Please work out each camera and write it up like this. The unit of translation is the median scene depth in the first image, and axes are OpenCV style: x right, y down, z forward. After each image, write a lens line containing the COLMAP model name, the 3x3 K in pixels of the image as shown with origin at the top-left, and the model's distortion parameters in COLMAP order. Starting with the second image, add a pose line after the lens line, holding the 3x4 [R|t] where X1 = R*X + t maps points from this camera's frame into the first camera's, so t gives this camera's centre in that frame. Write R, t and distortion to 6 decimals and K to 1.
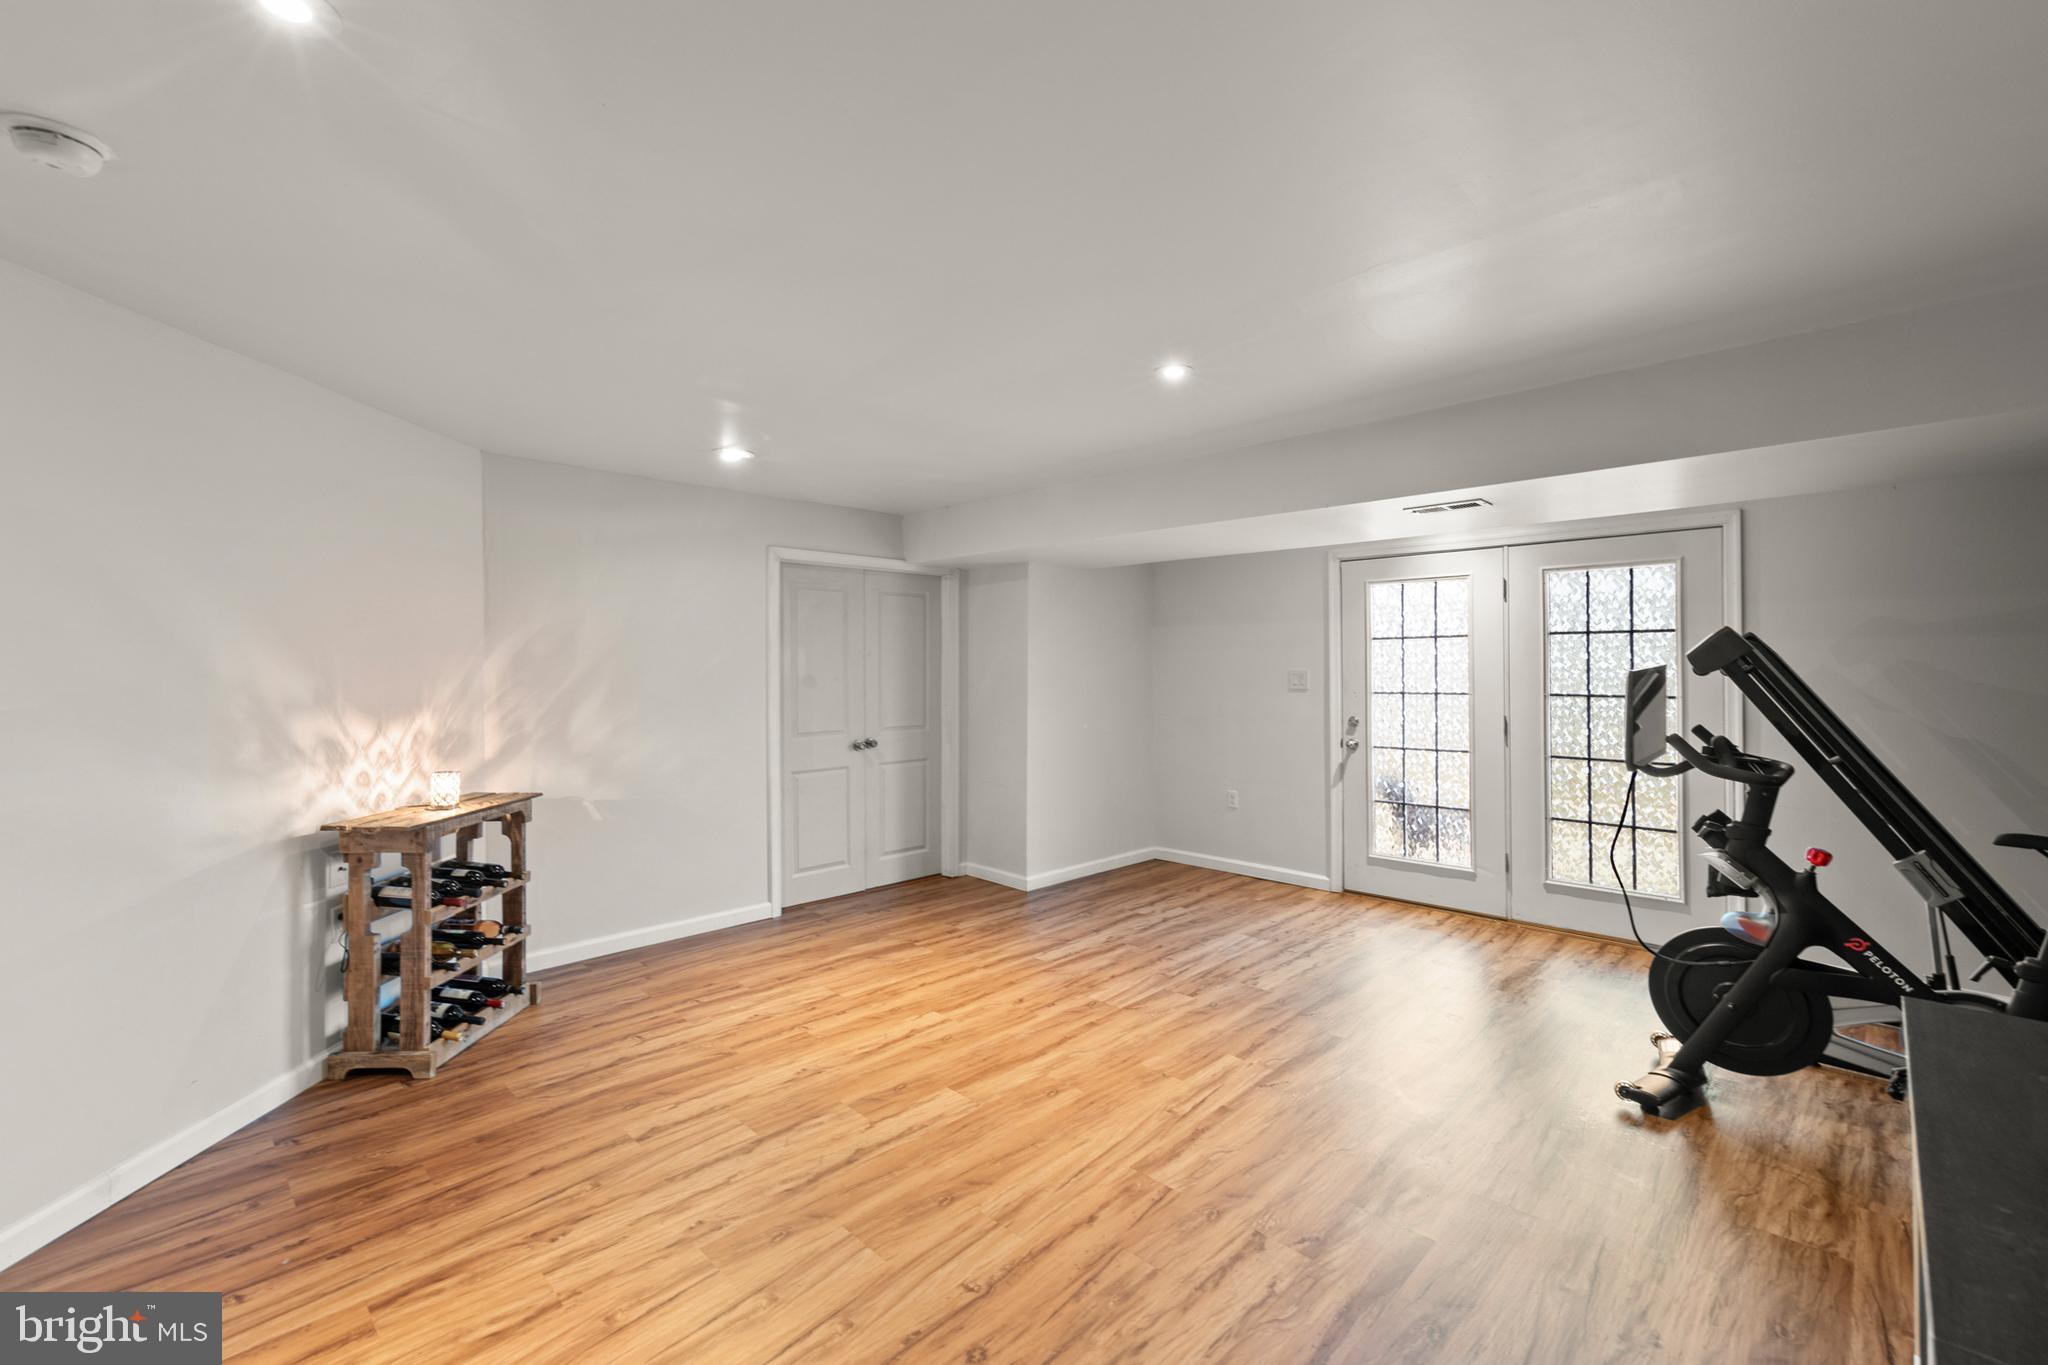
lens RADIAL K [[887.3, 0, 1033.2], [0, 887.3, 649.6], [0, 0, 1]] dist [0.007192, -0.000262]
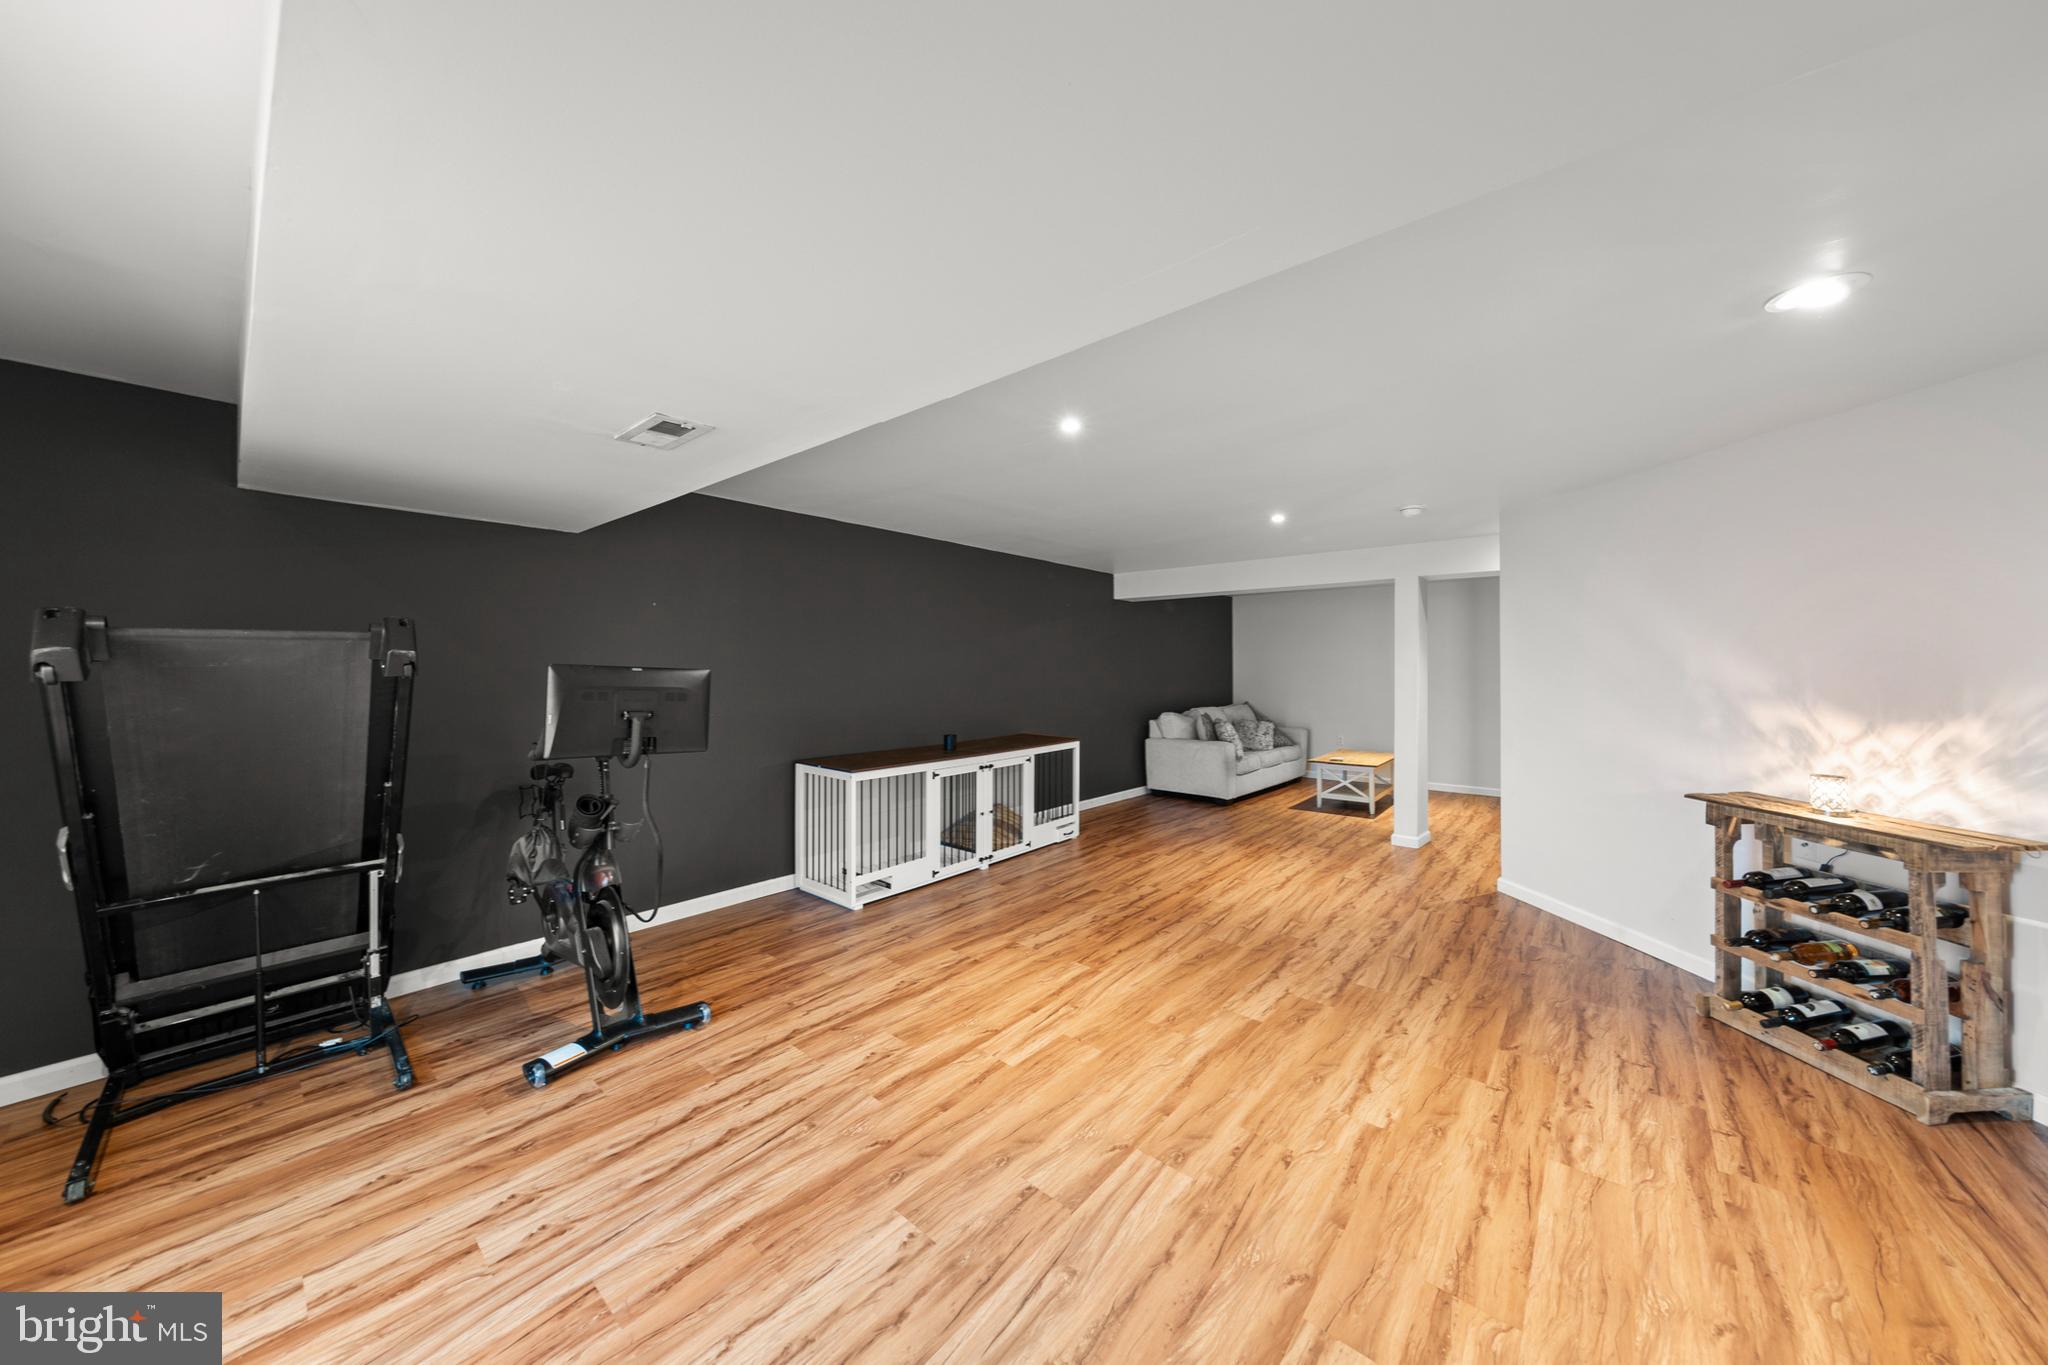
lens RADIAL K [[689.5, 0, 1013.1], [0, 689.5, 693.8], [0, 0, 1]] dist [0.004446, -0.000172]
pose [[-0.999474, 0.002435, -0.032349, 0.231249], [0.001722, 0.999755, 0.022047, 0.030564], [0.032395, 0.021980, -0.999233, 1.664926]]
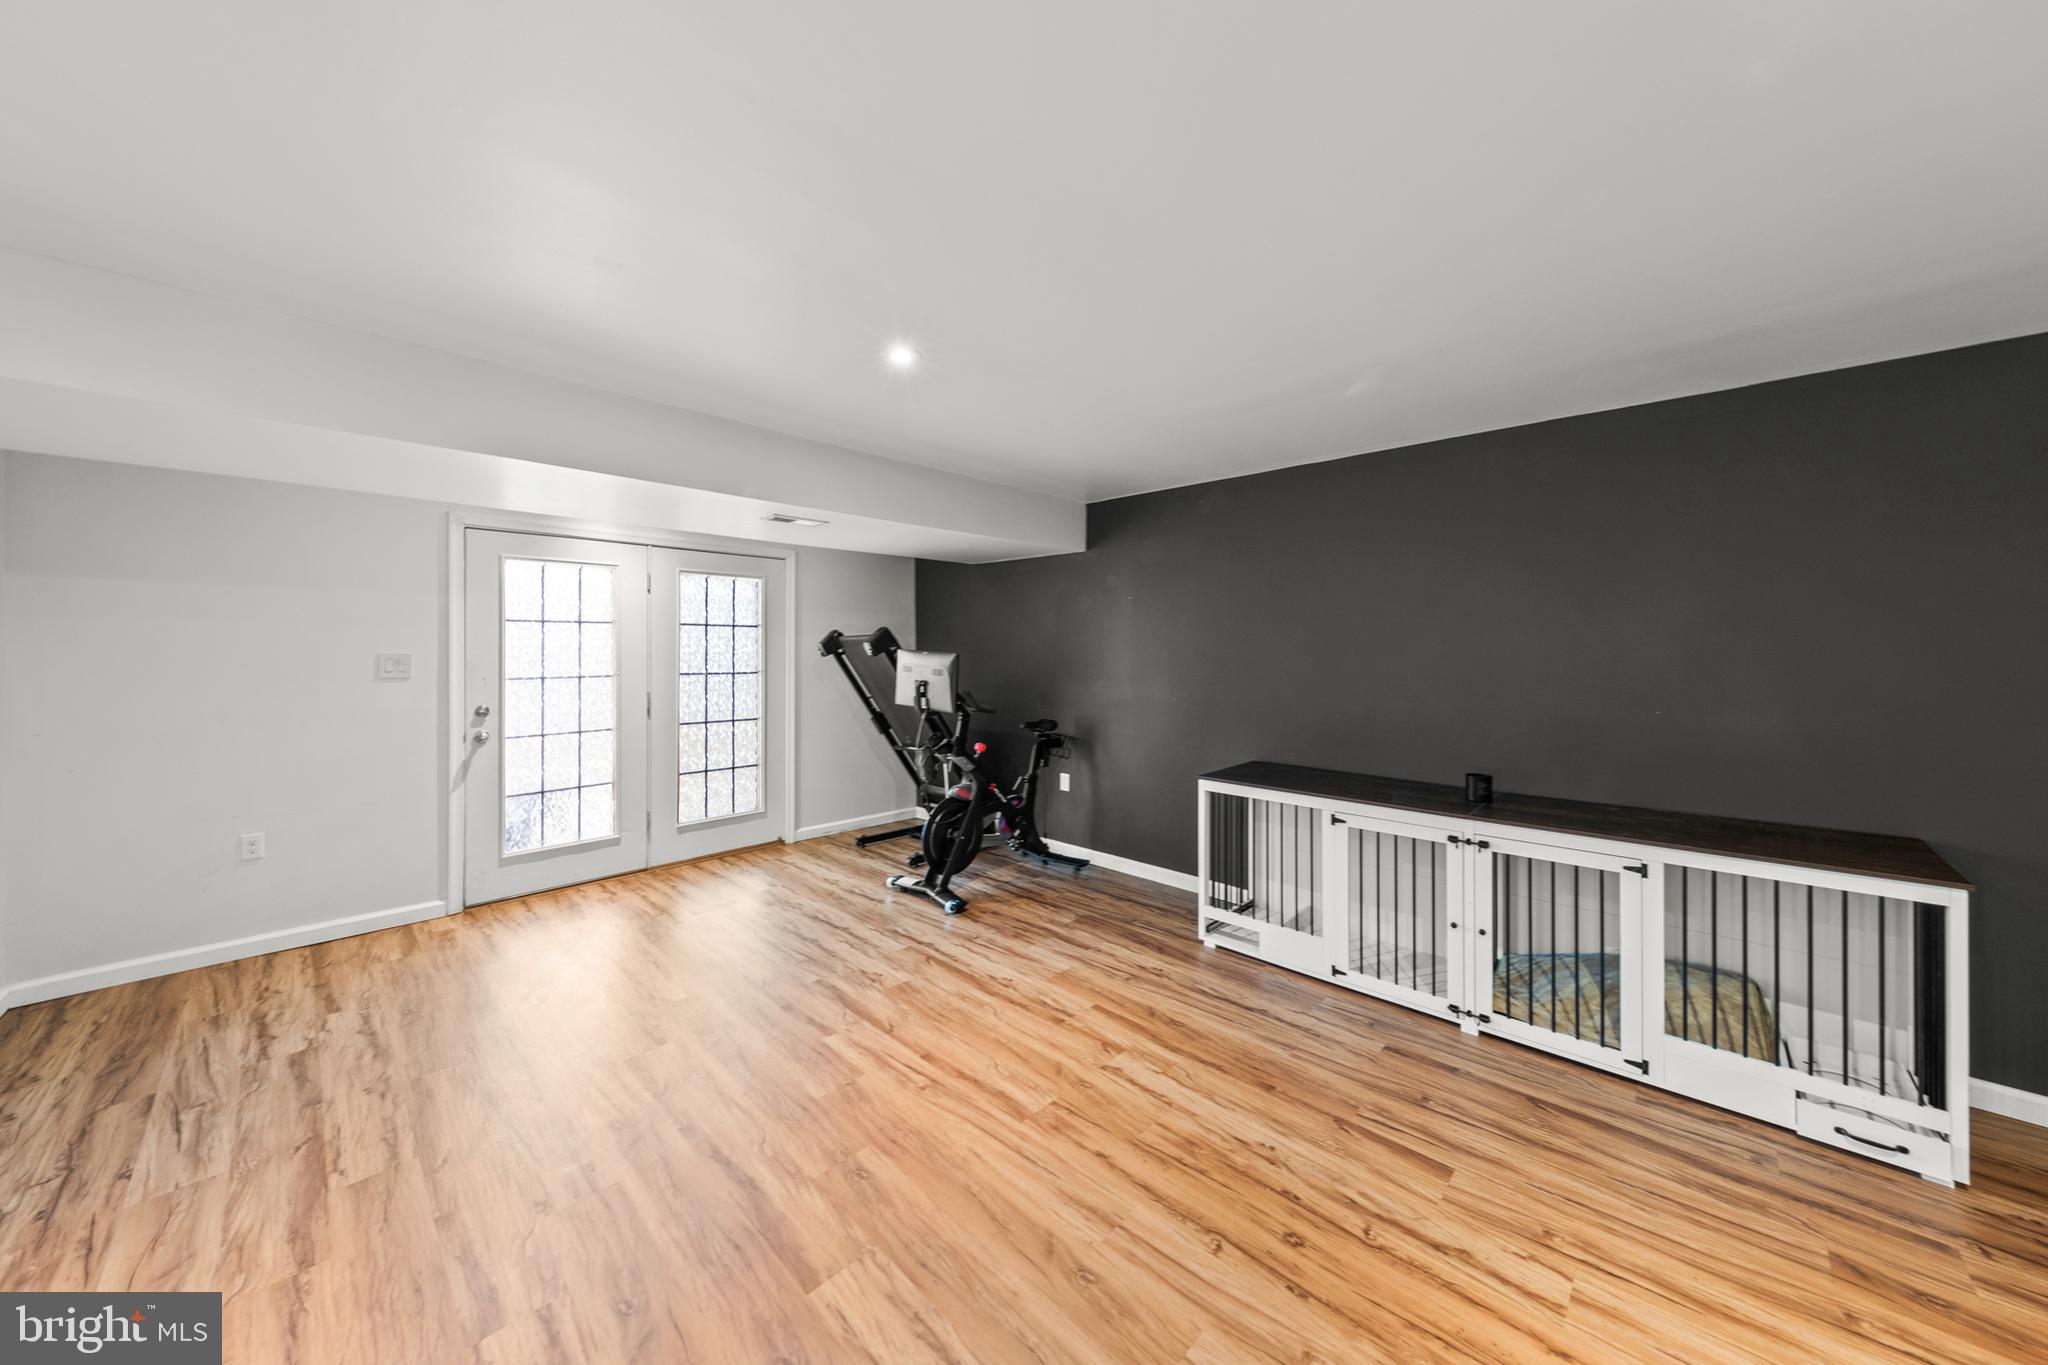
lens RADIAL K [[689.5, 0, 1017.3], [0, 689.5, 646.1], [0, 0, 1]] dist [0.004446, -0.000172]
pose [[0.011961, 0.004210, 0.999920, -0.537259], [-0.022398, 0.999741, -0.003941, 0.007461], [-0.999678, -0.022349, 0.012052, 0.744011]]
